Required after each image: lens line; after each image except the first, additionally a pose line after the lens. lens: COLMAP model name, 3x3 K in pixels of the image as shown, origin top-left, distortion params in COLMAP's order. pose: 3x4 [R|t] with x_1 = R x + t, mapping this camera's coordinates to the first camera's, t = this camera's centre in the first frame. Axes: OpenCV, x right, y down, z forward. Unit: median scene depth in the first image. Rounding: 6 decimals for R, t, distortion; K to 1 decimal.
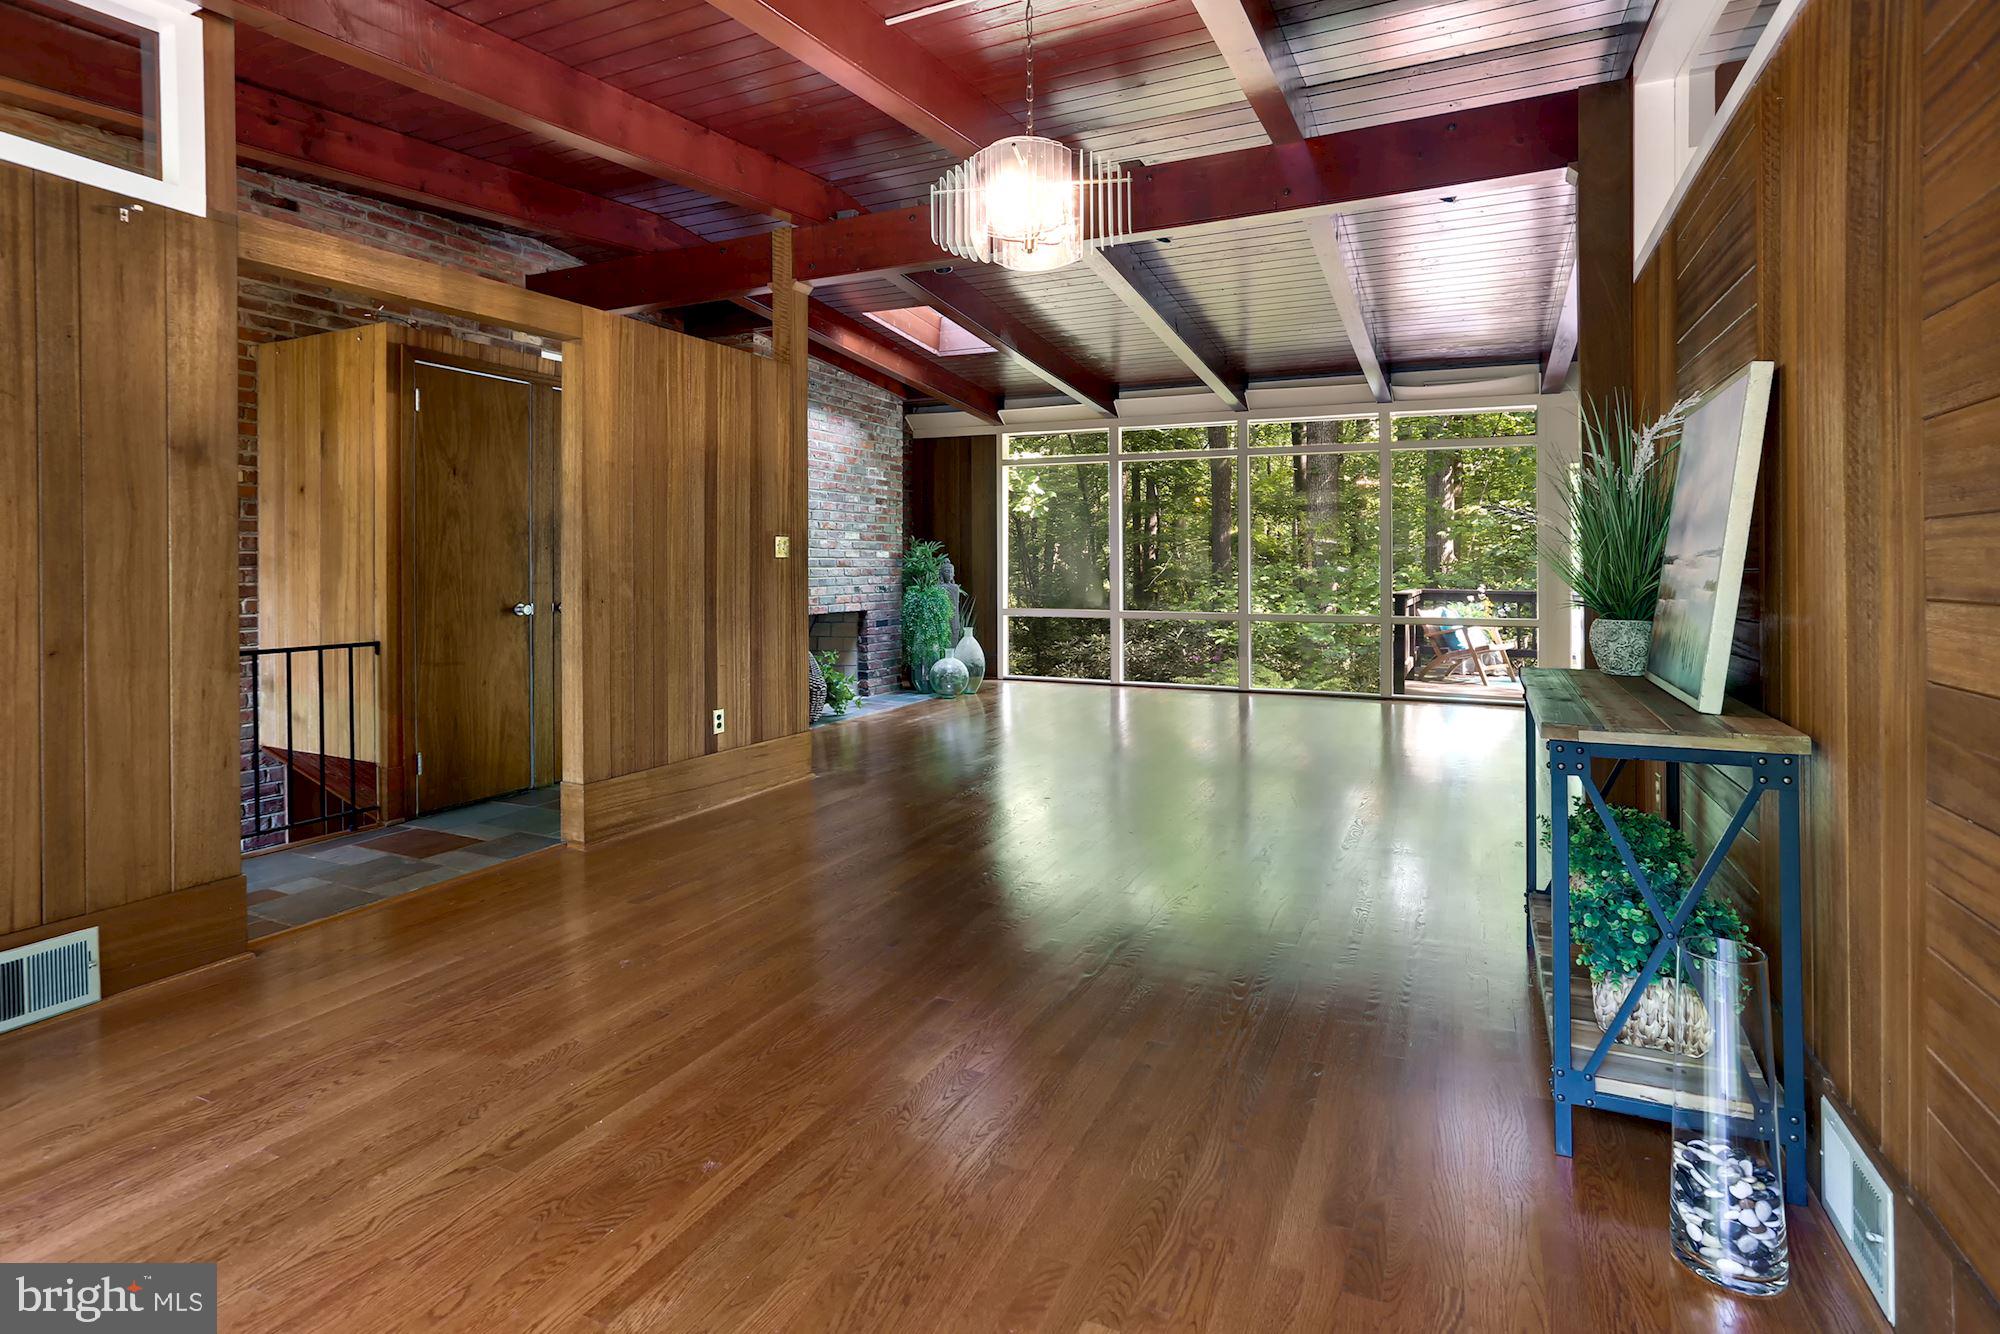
lens RADIAL K [[999.8, 0, 994.0], [0, 999.8, 571.0], [0, 0, 1]] dist [-0.036327, 0.023343]
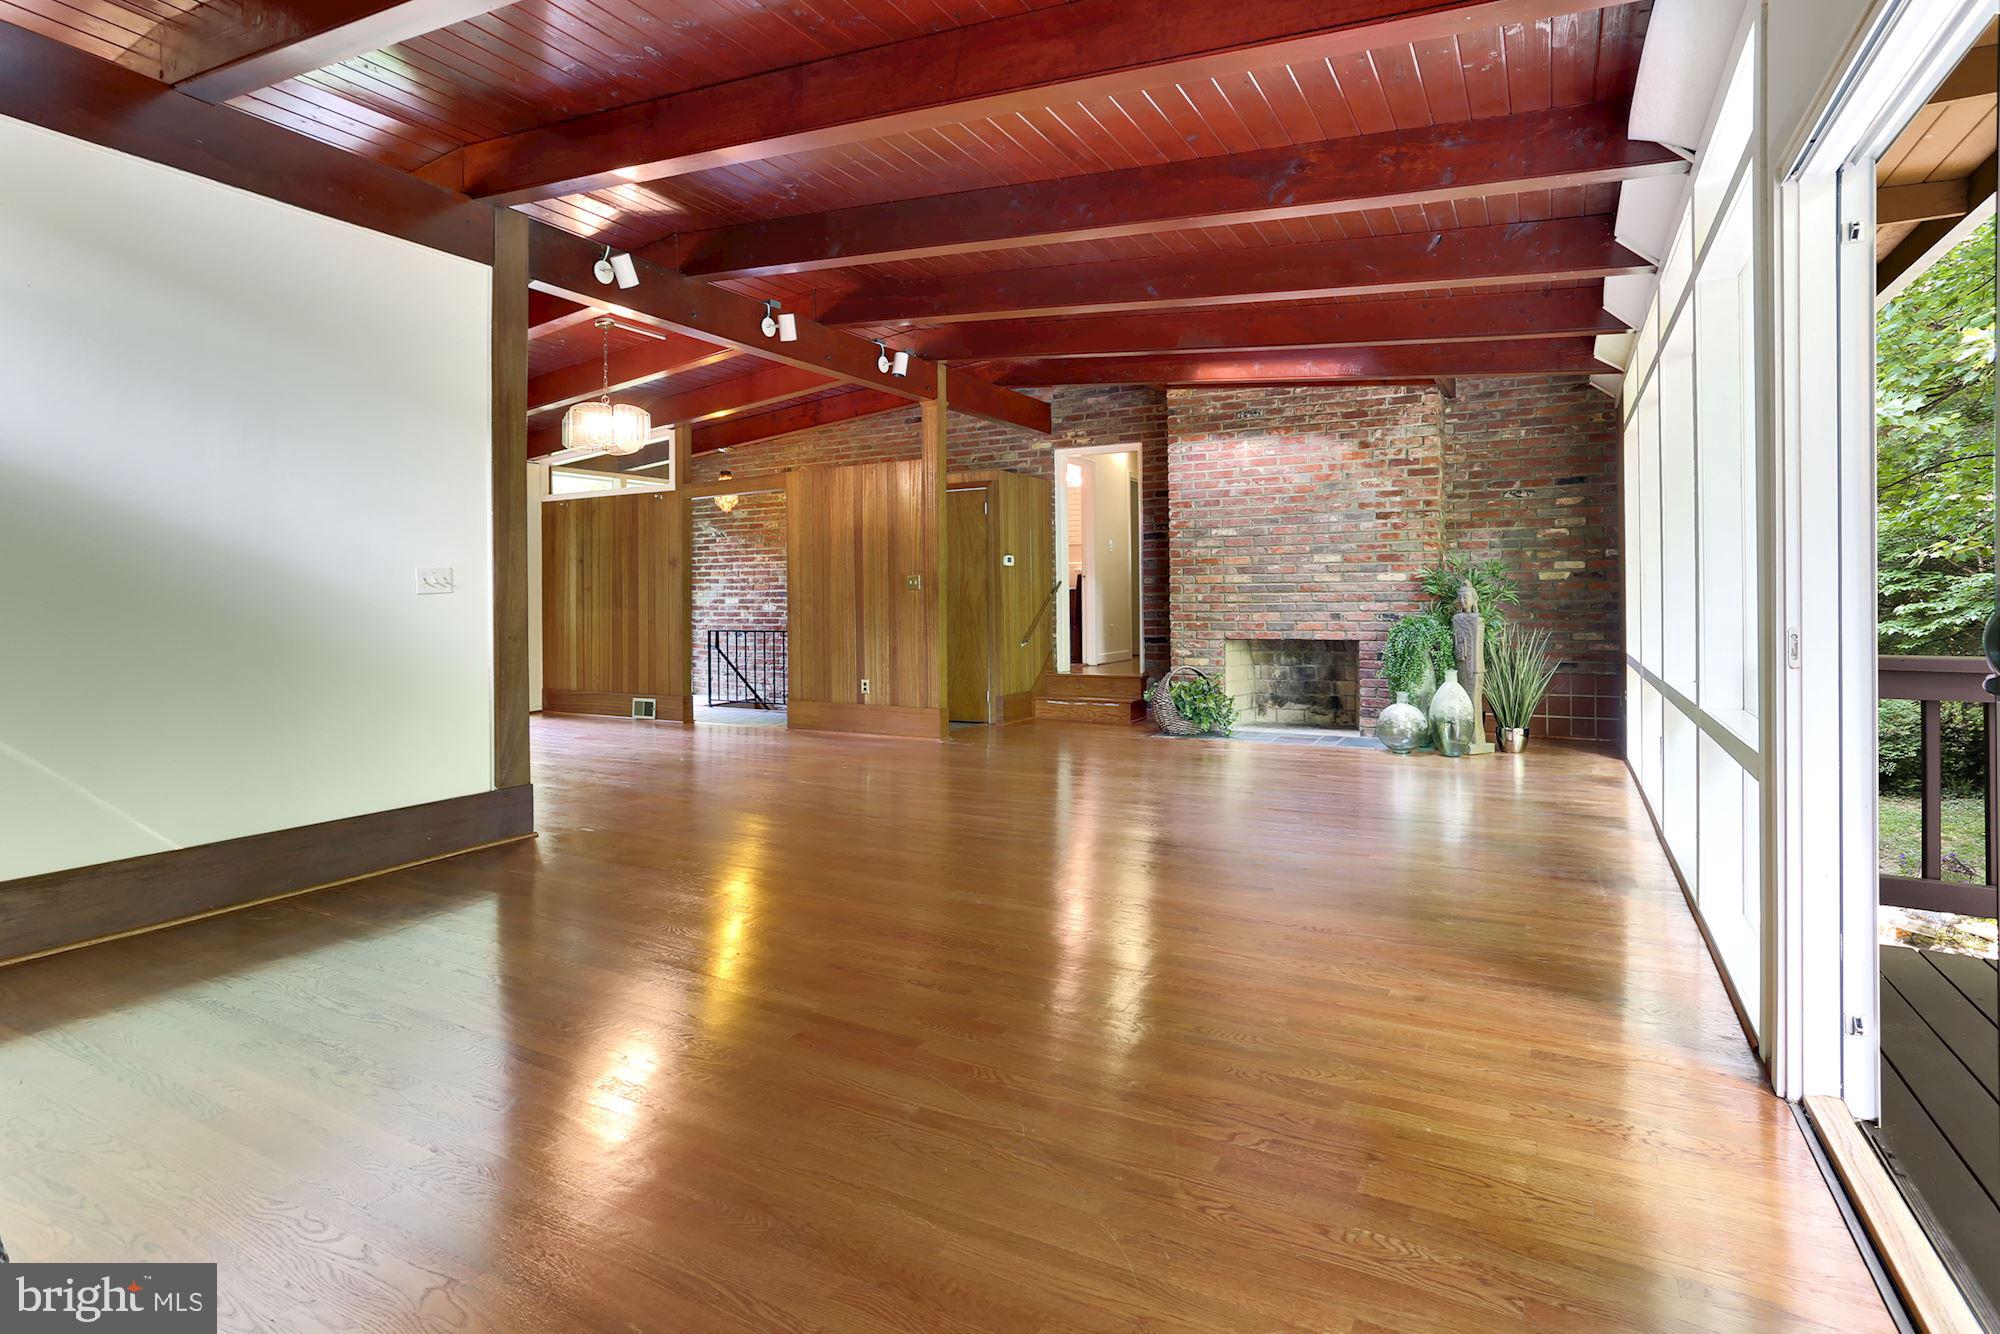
lens RADIAL K [[999.8, 0, 1034.3], [0, 999.8, 593.3], [0, 0, 1]] dist [-0.036327, 0.023343]
pose [[-0.045724, -0.002020, -0.998952, 0.757225], [0.004391, 0.999988, -0.002223, -0.001891], [0.998944, -0.004488, -0.045715, 0.734054]]
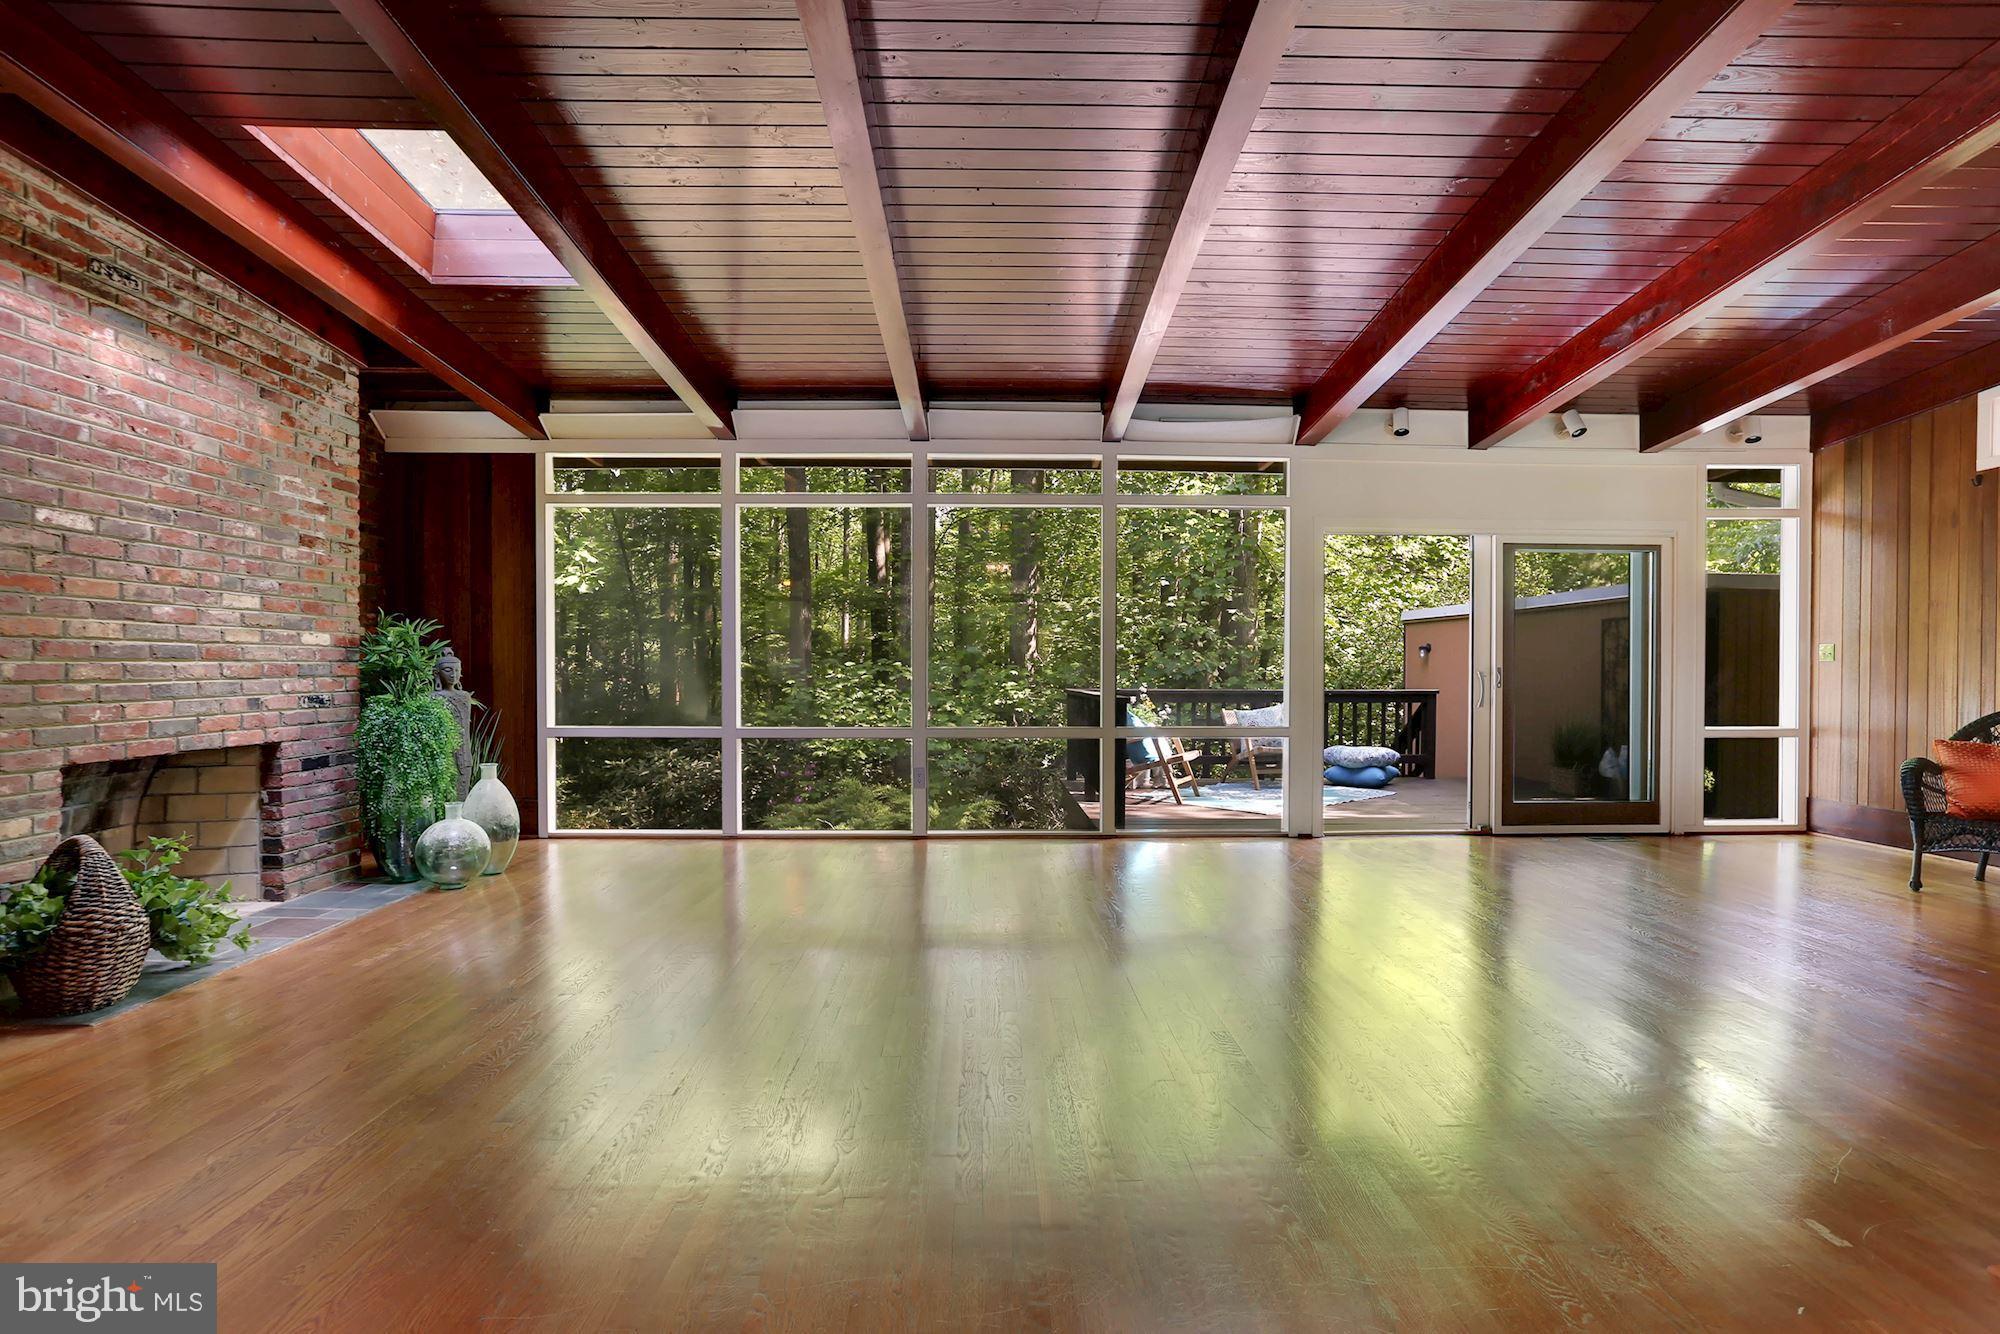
lens RADIAL K [[999.8, 0, 996.8], [0, 999.8, 675.7], [0, 0, 1]] dist [-0.036327, 0.023343]
pose [[0.897909, -0.004949, 0.440153, -0.014178], [0.002499, 0.999978, 0.006146, 0.001529], [-0.440174, -0.004419, 0.897902, 0.347414]]
